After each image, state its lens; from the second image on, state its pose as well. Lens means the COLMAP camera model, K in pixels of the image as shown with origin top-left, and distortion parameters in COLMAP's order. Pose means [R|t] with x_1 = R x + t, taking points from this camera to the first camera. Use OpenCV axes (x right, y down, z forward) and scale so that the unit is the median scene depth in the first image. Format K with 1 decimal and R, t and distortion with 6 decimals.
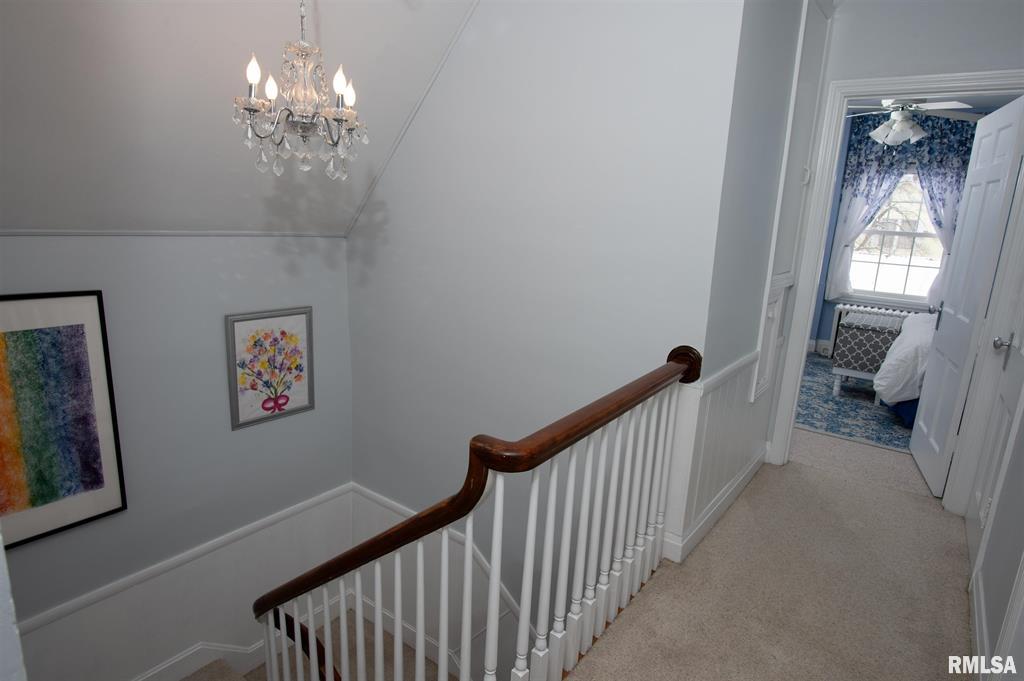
lens RADIAL K [[586.3, 0, 506.7], [0, 586.3, 343.6], [0, 0, 1]] dist [-0.029582, -0.000240]
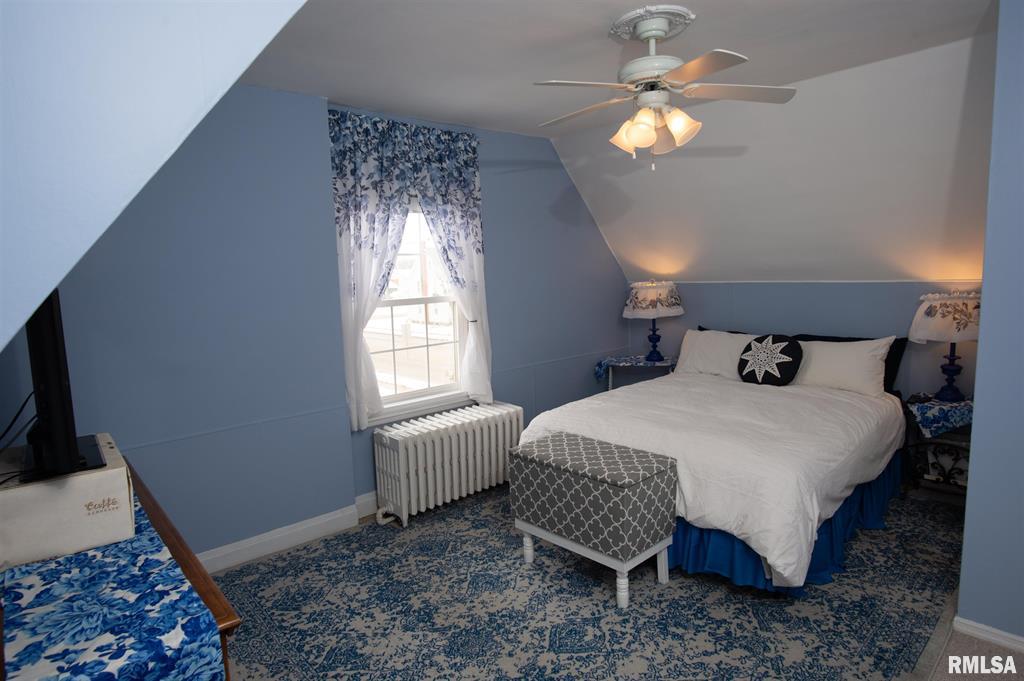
lens RADIAL K [[586.3, 0, 511.5], [0, 586.3, 338.9], [0, 0, 1]] dist [-0.029582, -0.000240]
pose [[0.184529, -0.167833, 0.968391, 0.049950], [0.259308, 0.958713, 0.116744, -0.196859], [-0.948002, 0.229569, 0.220431, 0.751426]]
